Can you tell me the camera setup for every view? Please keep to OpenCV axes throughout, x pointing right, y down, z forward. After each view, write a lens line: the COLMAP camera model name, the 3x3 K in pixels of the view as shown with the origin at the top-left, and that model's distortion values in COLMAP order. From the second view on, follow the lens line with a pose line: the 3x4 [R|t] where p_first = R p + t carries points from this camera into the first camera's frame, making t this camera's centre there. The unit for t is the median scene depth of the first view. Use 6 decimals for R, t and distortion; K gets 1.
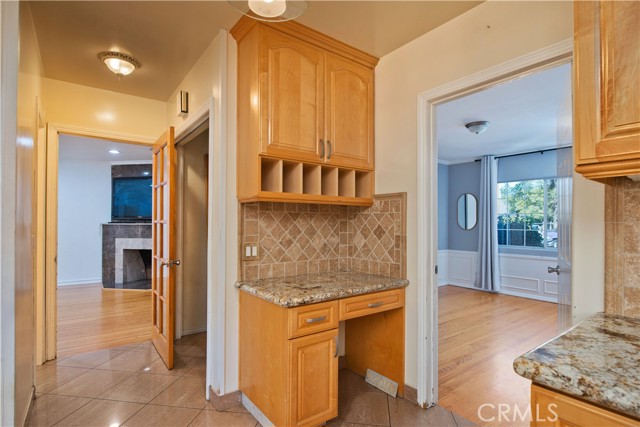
lens RADIAL K [[327.8, 0, 316.0], [0, 327.8, 216.8], [0, 0, 1]] dist [0.000255, -0.001451]
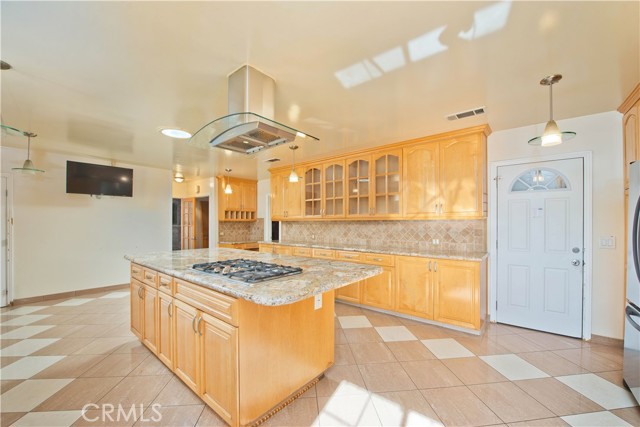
lens RADIAL K [[252.7, 0, 318.7], [0, 252.7, 219.5], [0, 0, 1]] dist [-0.014682, -0.001454]
pose [[0.971231, -0.001575, 0.238136, 0.198451], [0.002012, 0.999997, -0.001594, -0.055473], [-0.238132, 0.002027, 0.971231, -2.123265]]
